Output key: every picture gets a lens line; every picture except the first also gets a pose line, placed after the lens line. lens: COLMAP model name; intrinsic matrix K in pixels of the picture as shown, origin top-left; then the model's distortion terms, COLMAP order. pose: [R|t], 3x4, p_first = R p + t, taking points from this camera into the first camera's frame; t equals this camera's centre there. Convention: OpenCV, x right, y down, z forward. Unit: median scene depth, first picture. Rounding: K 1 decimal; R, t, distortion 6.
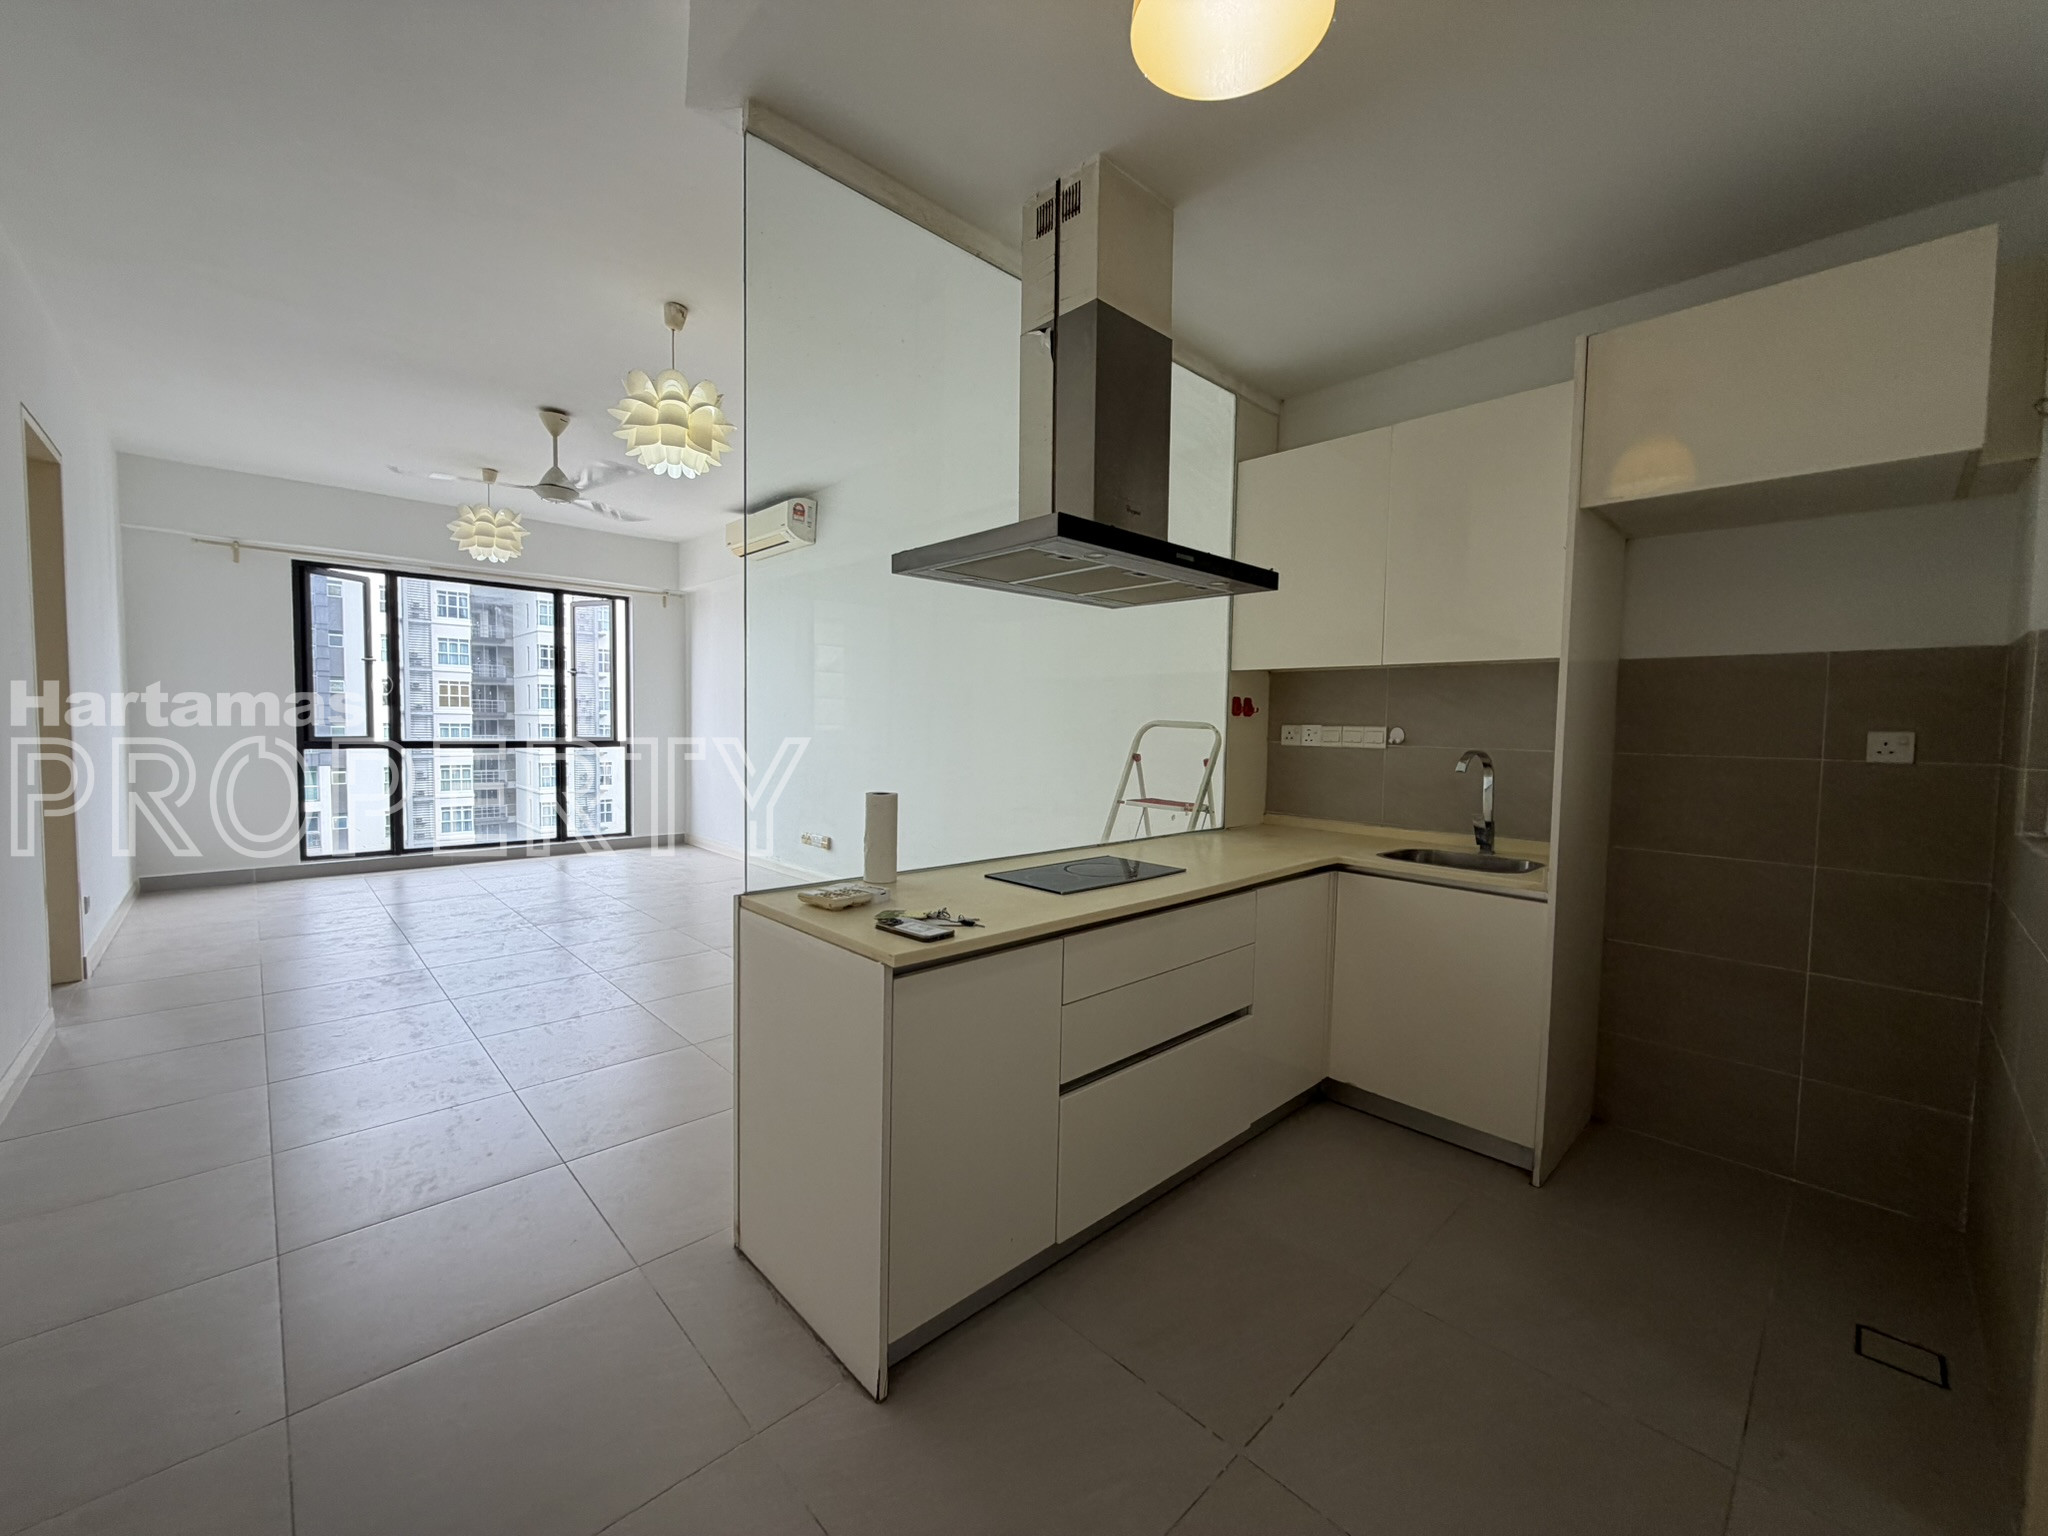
lens RADIAL K [[816.3, 0, 1020.0], [0, 816.3, 767.8], [0, 0, 1]] dist [0.002474, 0.000998]
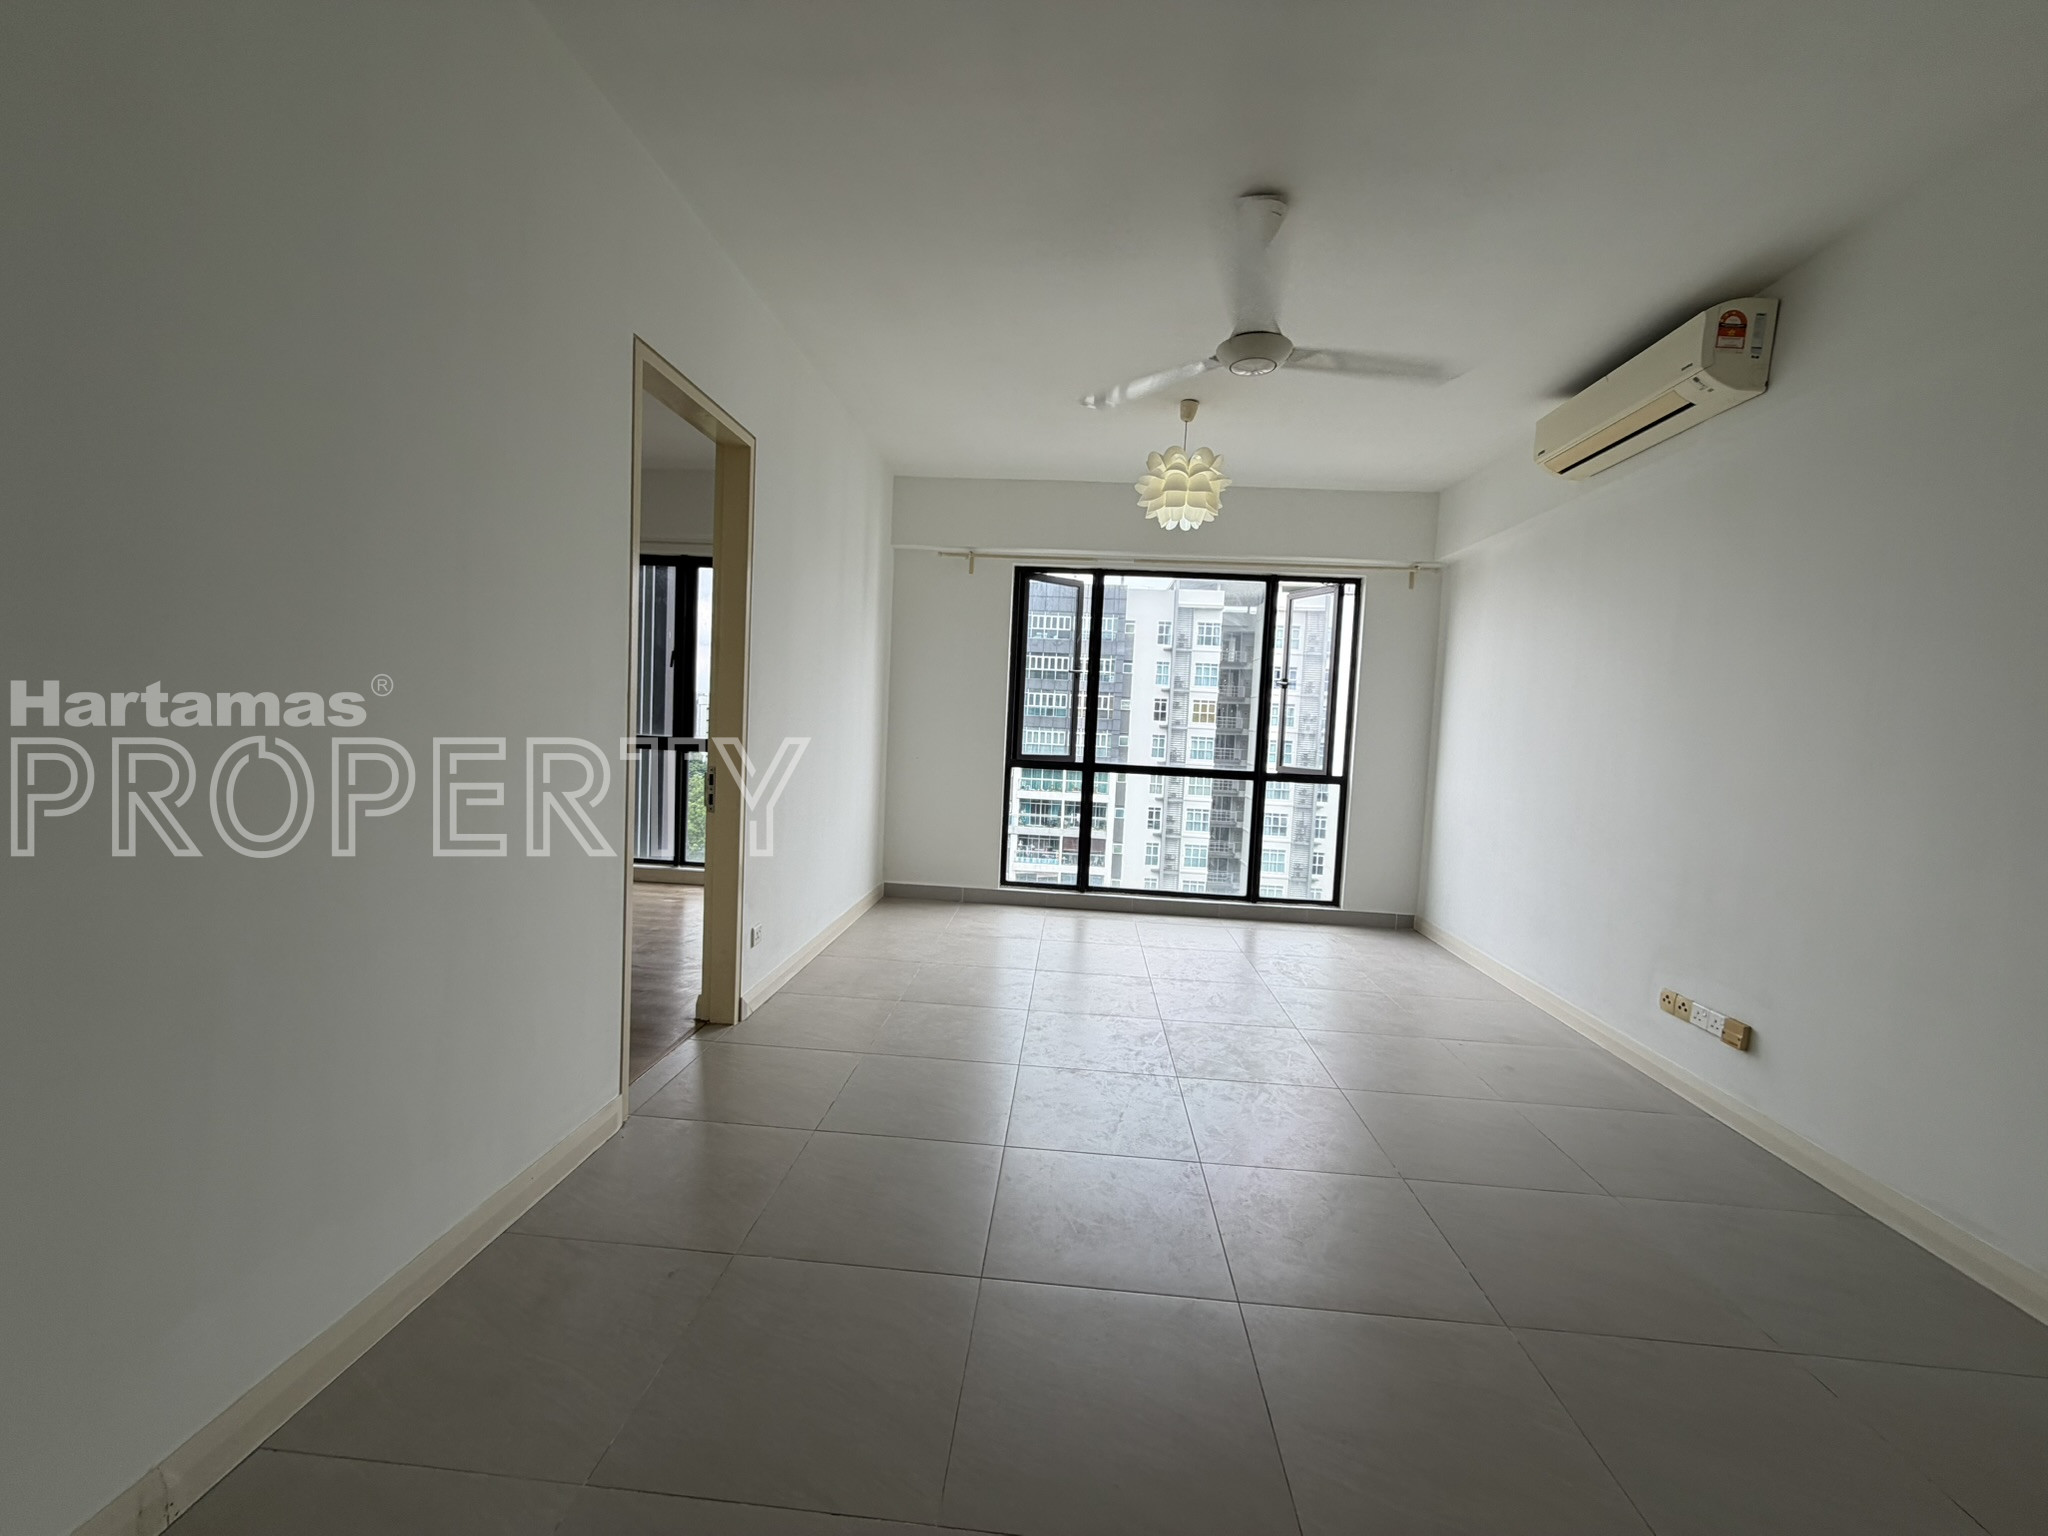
lens RADIAL K [[816.3, 0, 1025.3], [0, 816.3, 762.3], [0, 0, 1]] dist [0.002474, 0.000998]
pose [[0.679165, 0.054395, -0.731968, -0.171392], [-0.076666, 0.997052, 0.002959, -0.031185], [0.729971, 0.054107, 0.681333, 0.357740]]
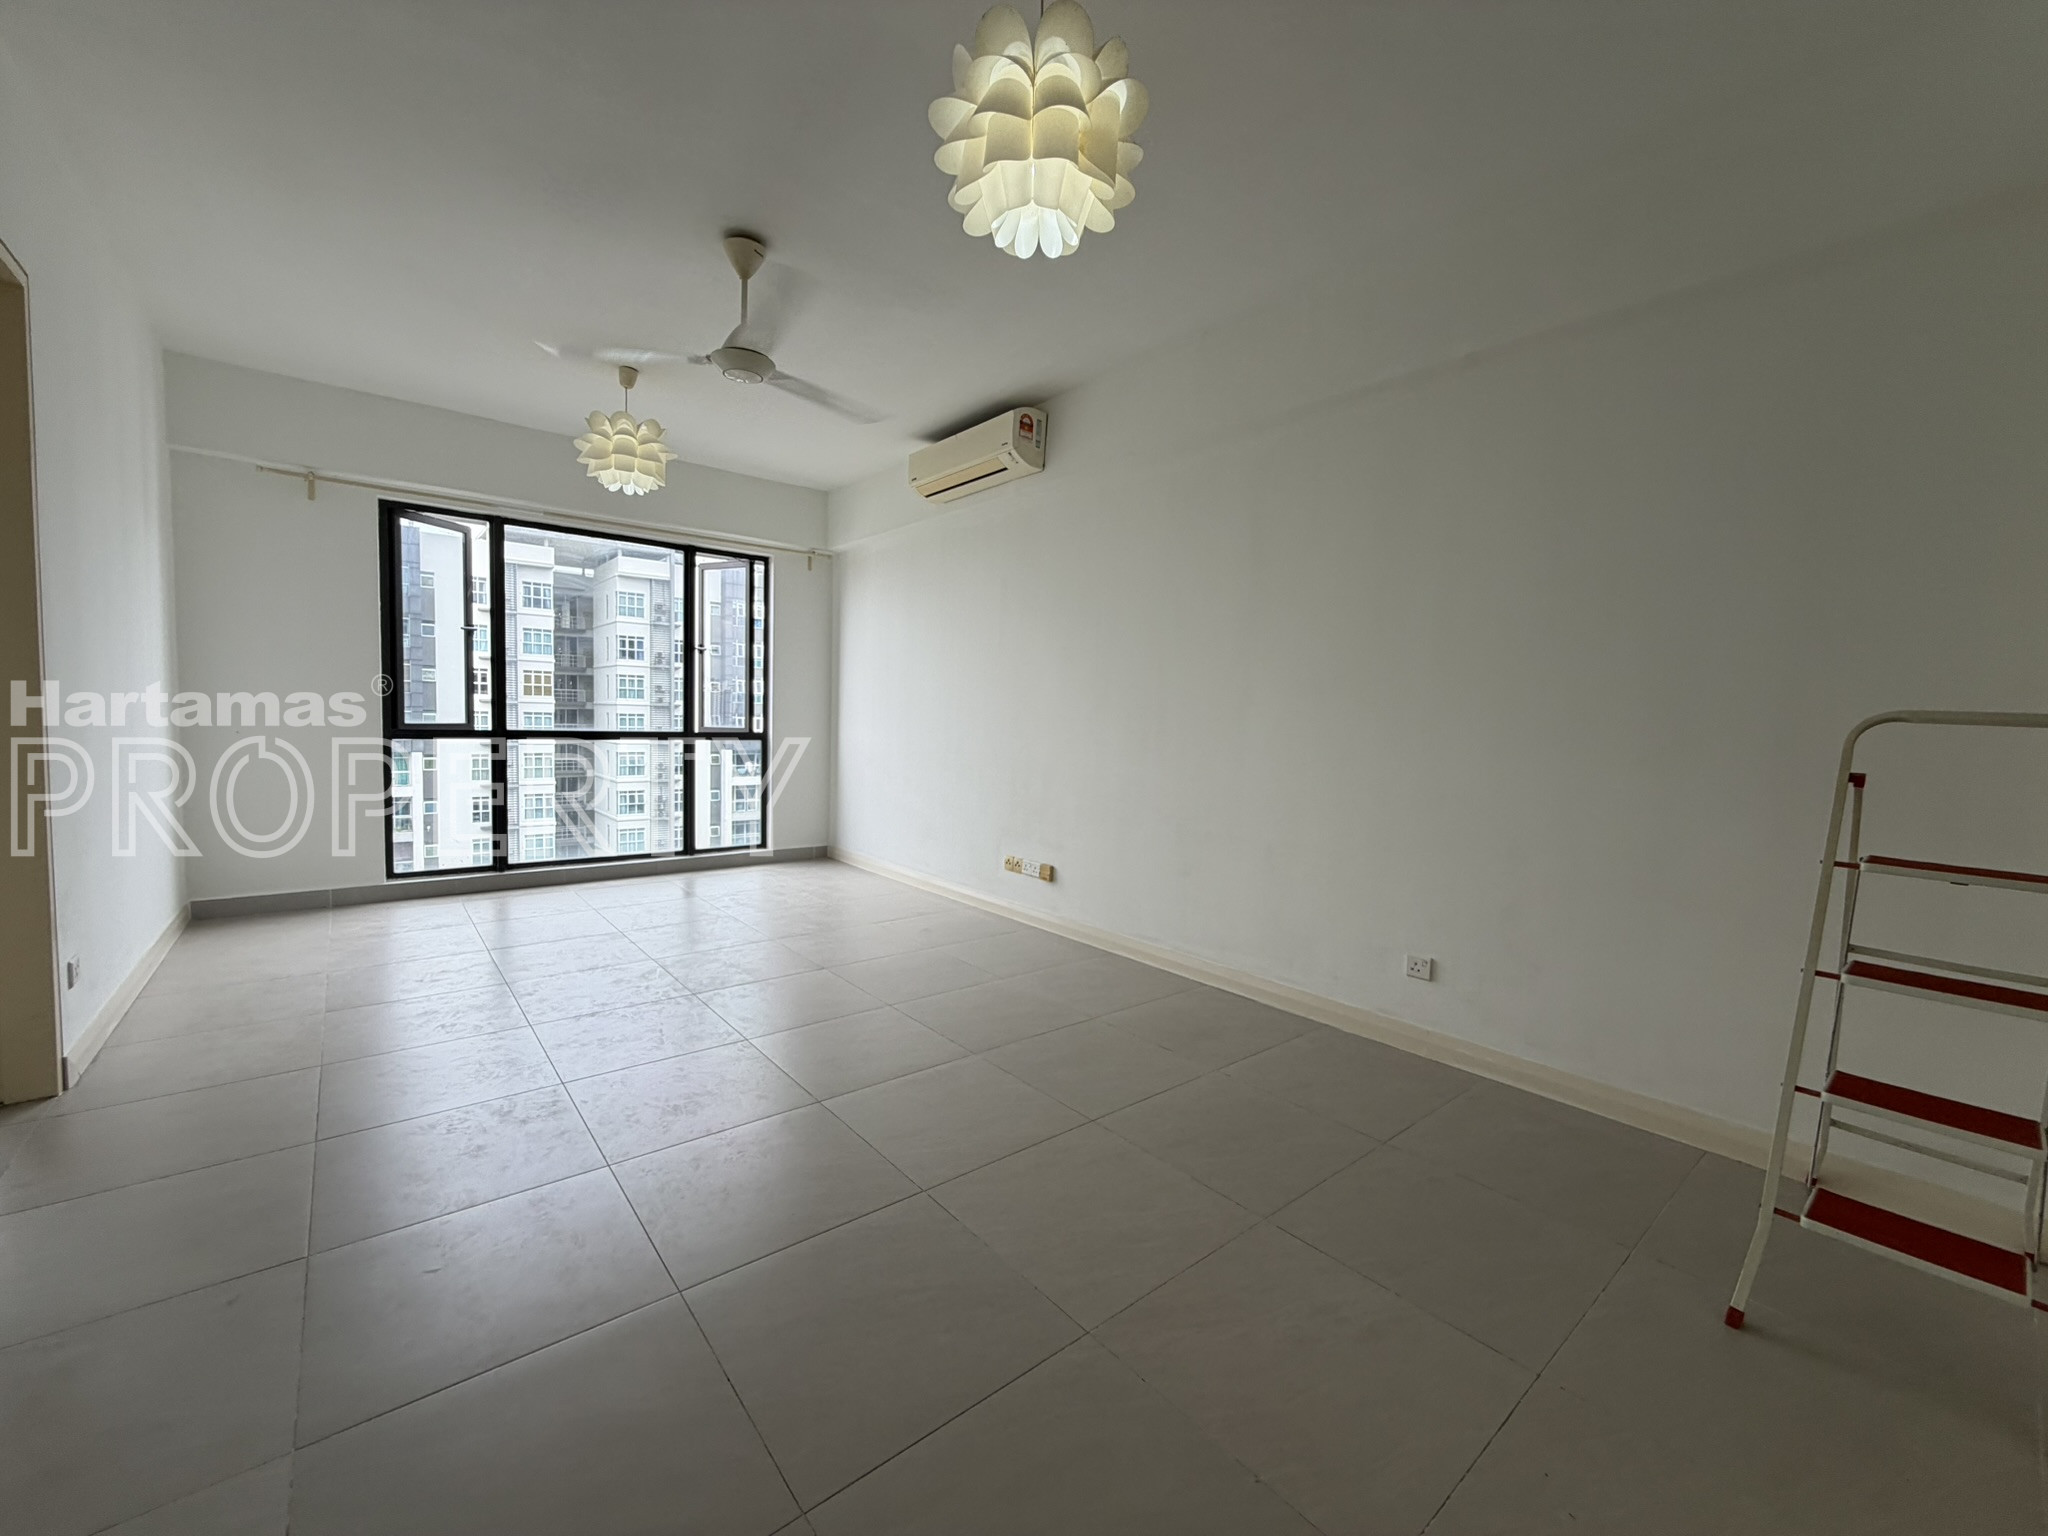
lens RADIAL K [[816.3, 0, 1020.5], [0, 816.3, 765.1], [0, 0, 1]] dist [0.002474, 0.000998]
pose [[0.997599, 0.014052, -0.067808, -0.201954], [-0.013818, 0.999897, 0.003919, -0.008688], [0.067856, -0.002973, 0.997691, 0.237873]]
